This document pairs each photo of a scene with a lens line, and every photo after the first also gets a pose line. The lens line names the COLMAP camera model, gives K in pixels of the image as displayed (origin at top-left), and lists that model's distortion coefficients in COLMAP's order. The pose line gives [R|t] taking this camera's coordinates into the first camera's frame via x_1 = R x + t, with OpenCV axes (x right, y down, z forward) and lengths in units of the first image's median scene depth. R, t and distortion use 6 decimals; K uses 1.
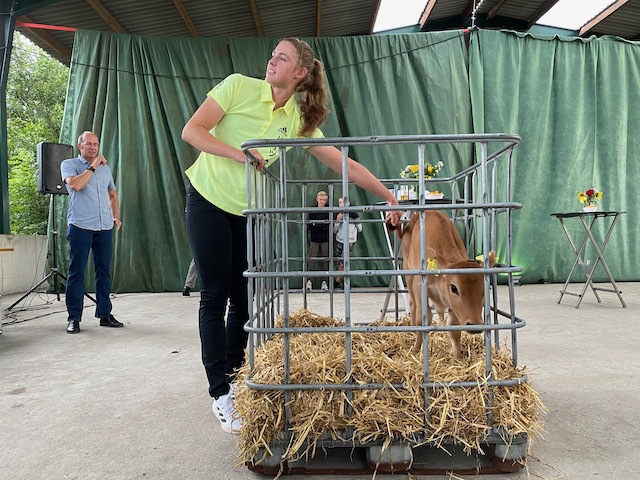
lens RADIAL K [[493.9, 0, 328.7], [0, 493.9, 242.3], [0, 0, 1]] dist [-0.002040, -0.005964]
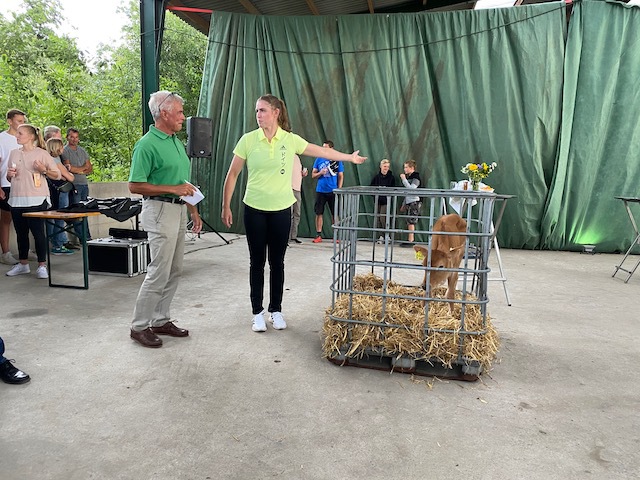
lens RADIAL K [[494.0, 0, 316.3], [0, 494.0, 243.1], [0, 0, 1]] dist [0.041566, -0.051383]
pose [[0.973074, 0.080647, -0.215922, 0.036705], [-0.052002, 0.989452, 0.135209, -0.053326], [0.224549, -0.120340, 0.967004, -0.174713]]
